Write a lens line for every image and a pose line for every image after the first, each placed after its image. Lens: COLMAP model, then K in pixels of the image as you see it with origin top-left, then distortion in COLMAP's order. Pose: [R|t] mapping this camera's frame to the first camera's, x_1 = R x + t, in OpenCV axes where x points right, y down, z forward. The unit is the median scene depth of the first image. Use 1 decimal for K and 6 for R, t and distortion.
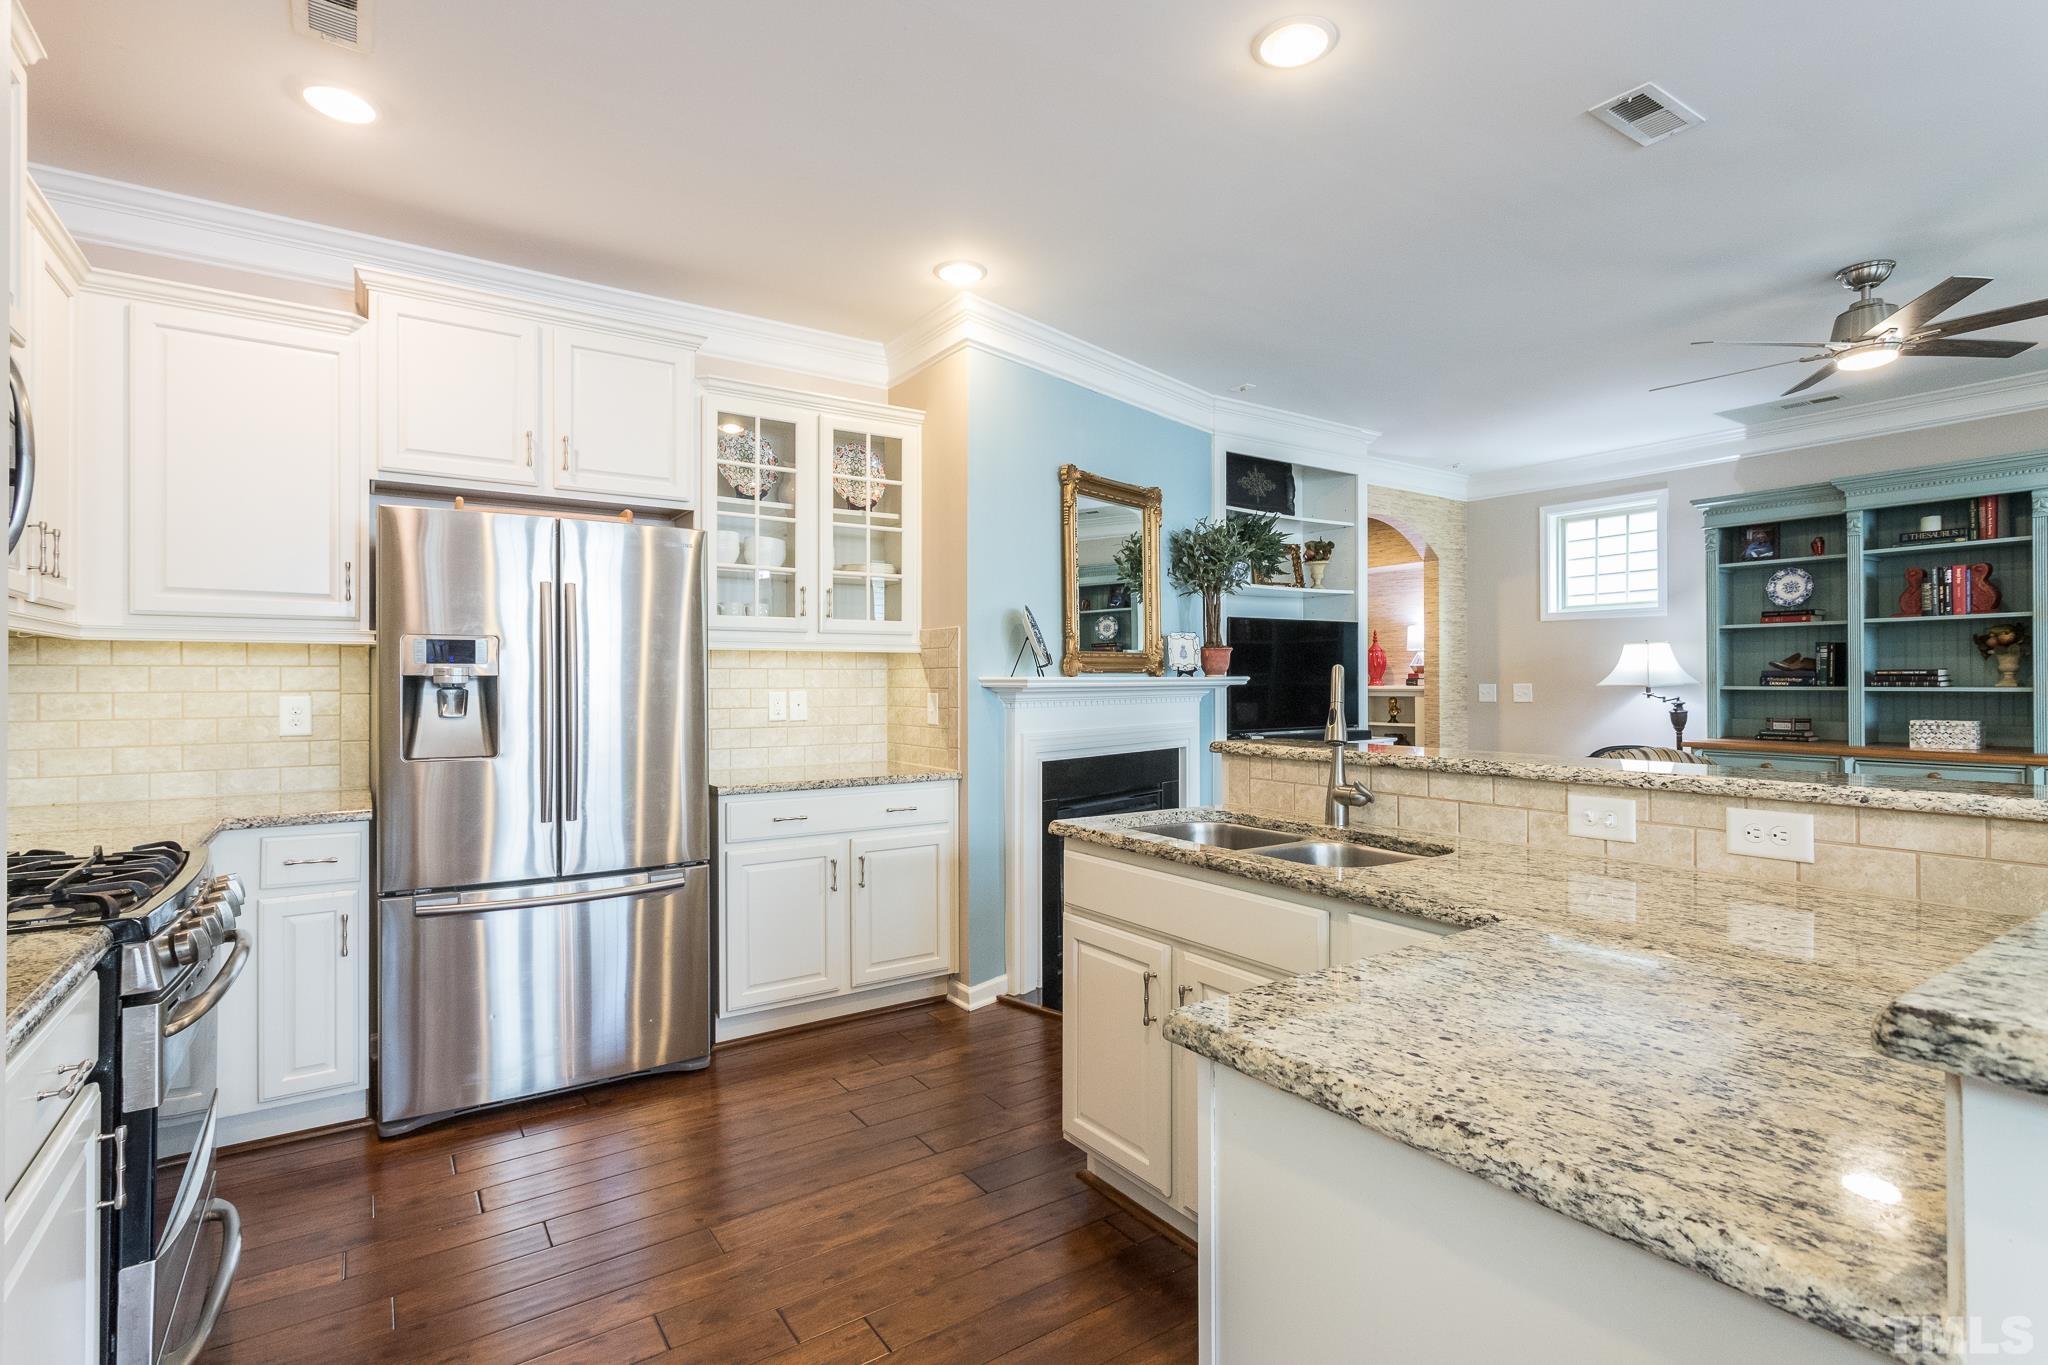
lens RADIAL K [[978.5, 0, 1043.6], [0, 978.5, 679.0], [0, 0, 1]] dist [0.003386, 0.001303]
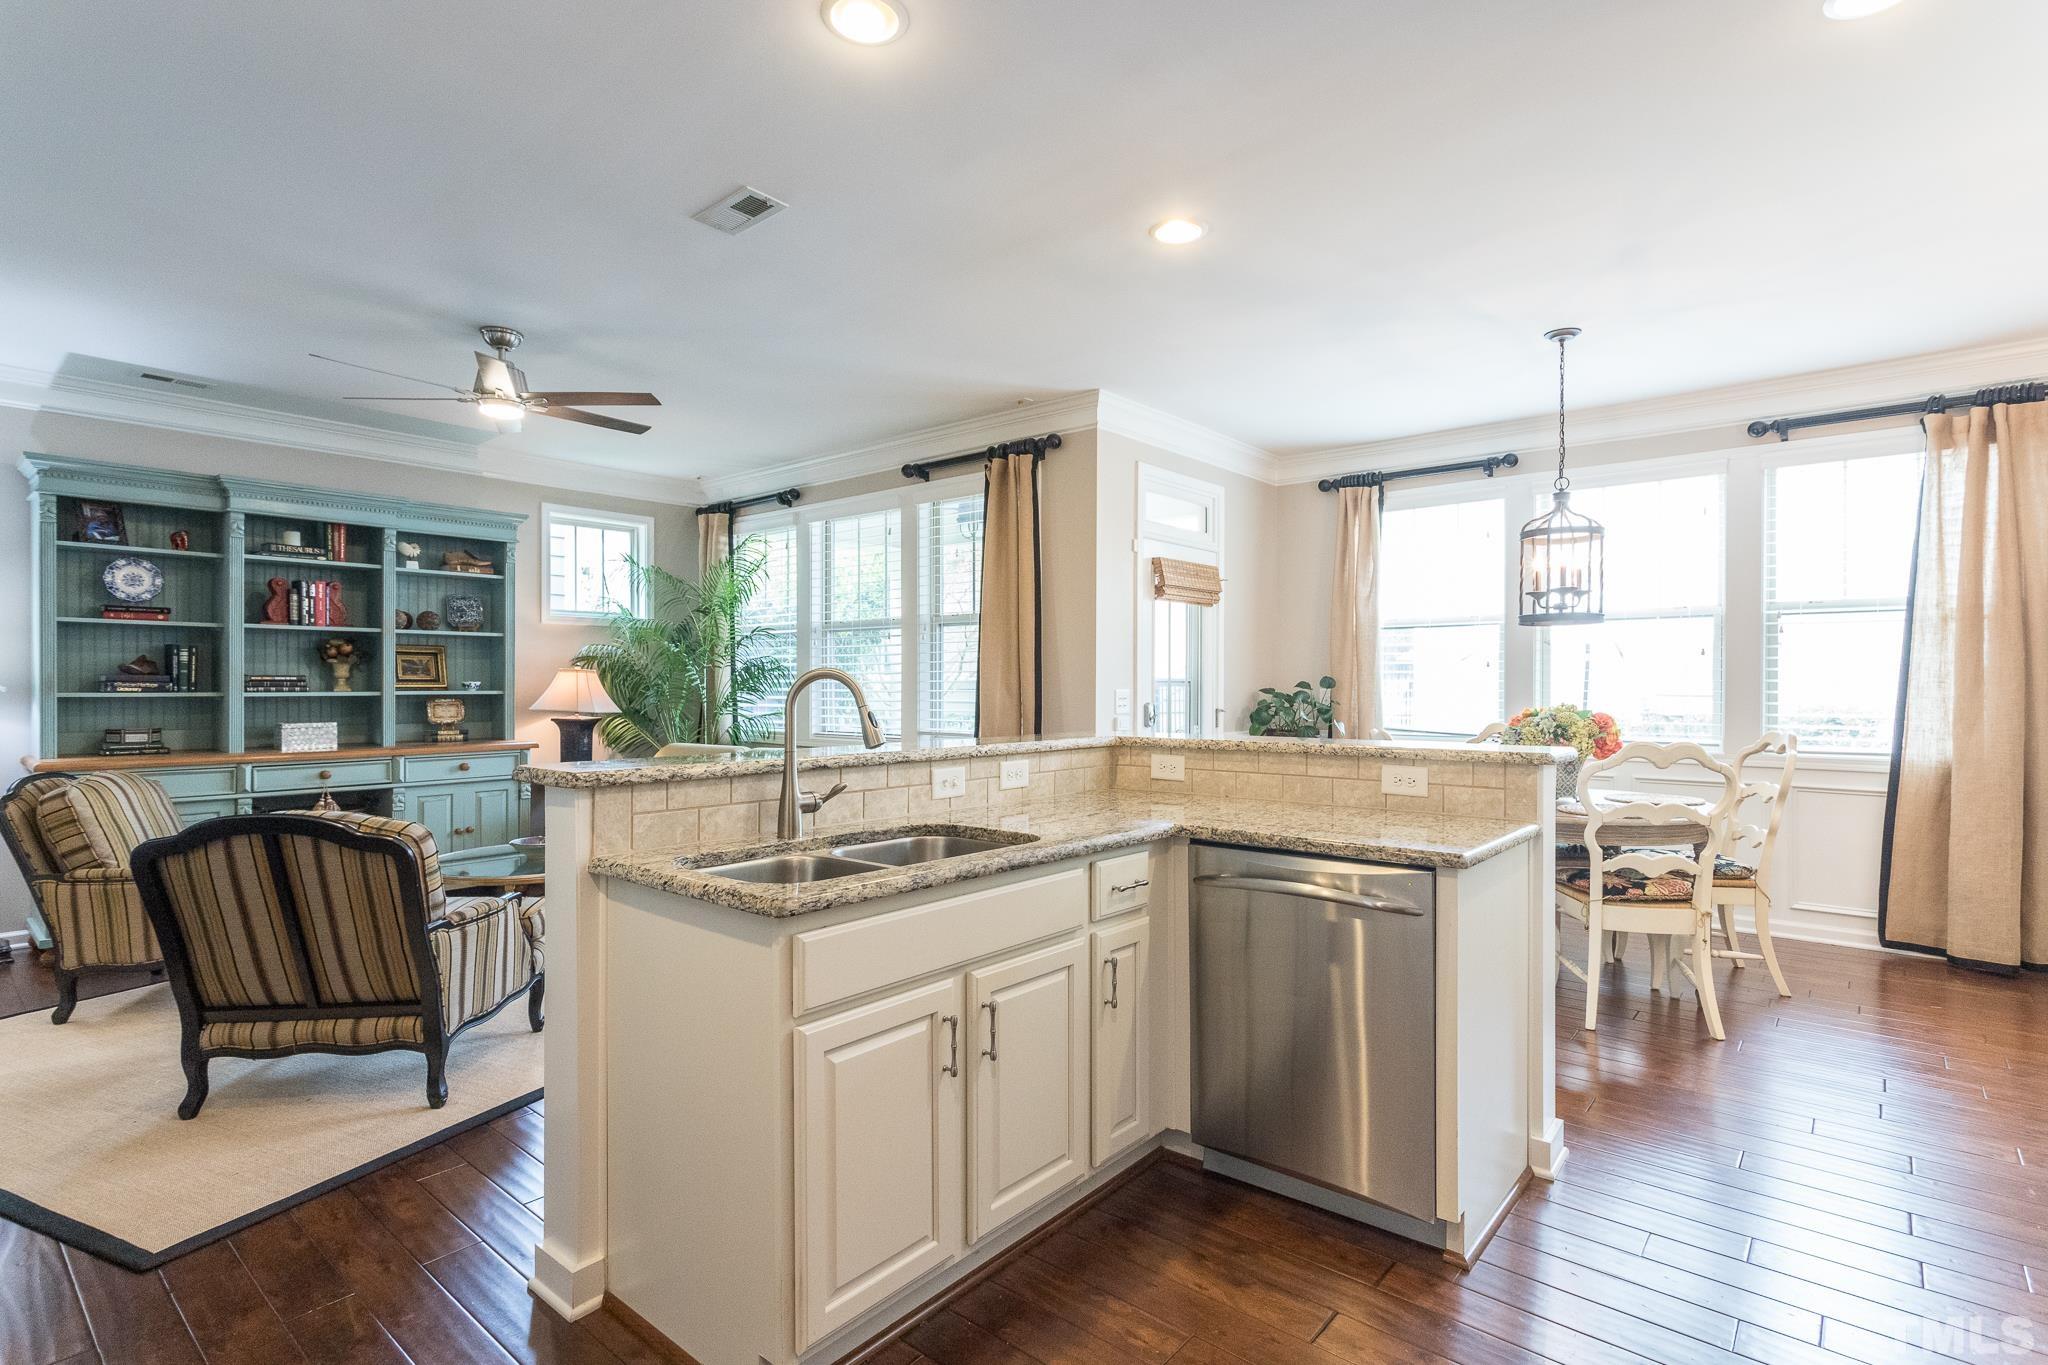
lens RADIAL K [[978.5, 0, 1016.8], [0, 978.5, 696.5], [0, 0, 1]] dist [0.003386, 0.001303]
pose [[-0.250559, -0.008782, 0.968062, -0.336509], [-0.001567, 0.999961, 0.008665, 0.002743], [-0.968100, 0.000654, -0.250563, 0.520403]]
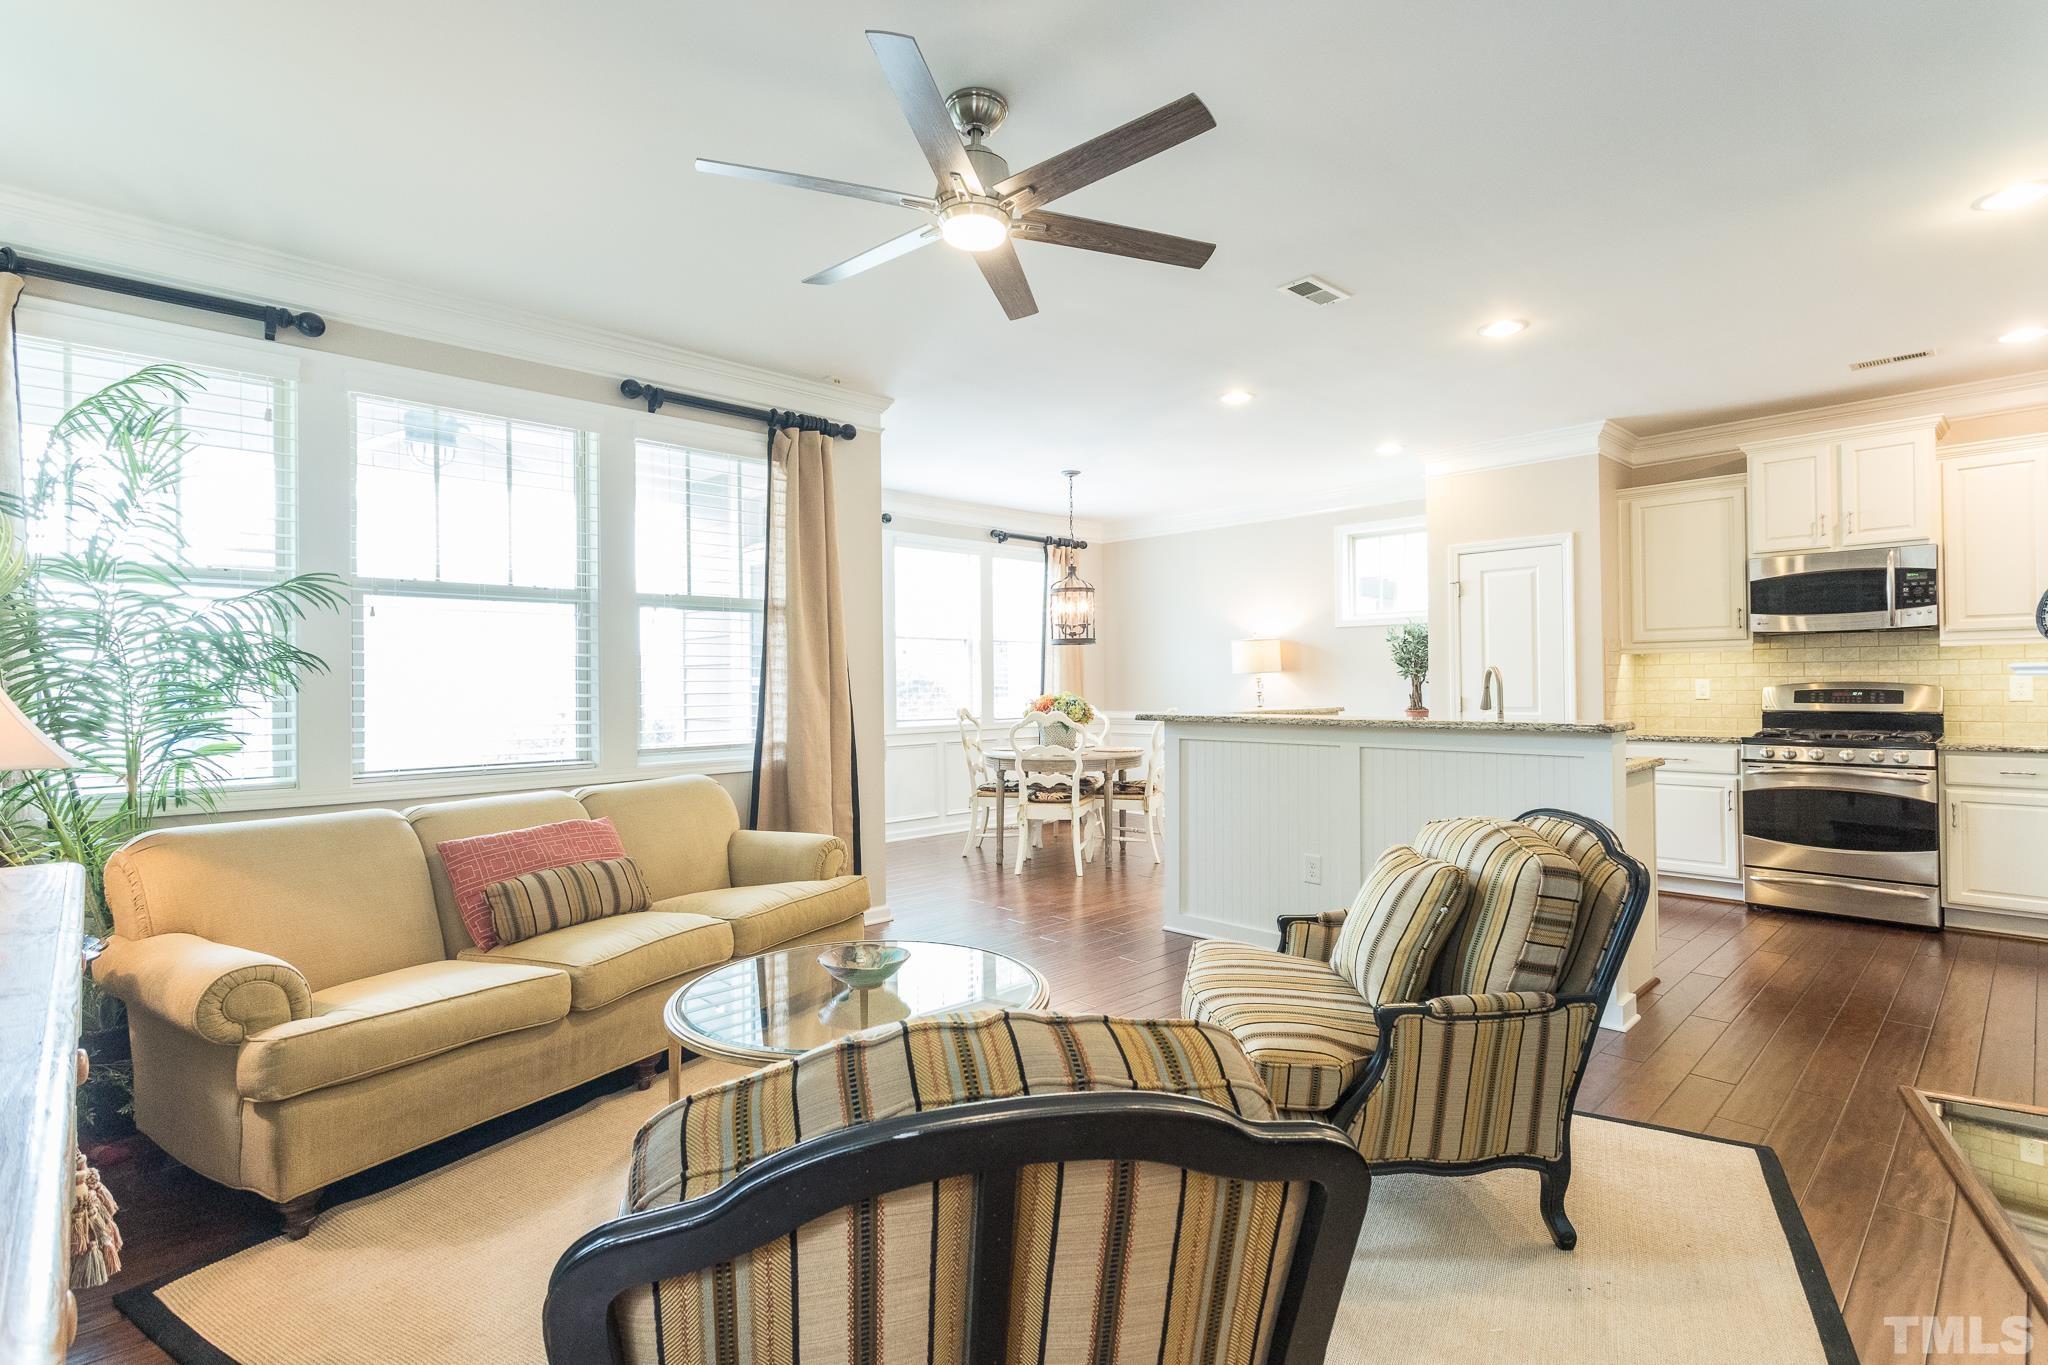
lens RADIAL K [[978.5, 0, 1024.3], [0, 978.5, 678.7], [0, 0, 1]] dist [0.003386, 0.001303]
pose [[-0.985886, 0.009203, -0.167165, 0.690747], [0.010077, 0.999940, -0.004383, 0.004964], [0.167114, -0.006006, -0.985919, 1.266784]]
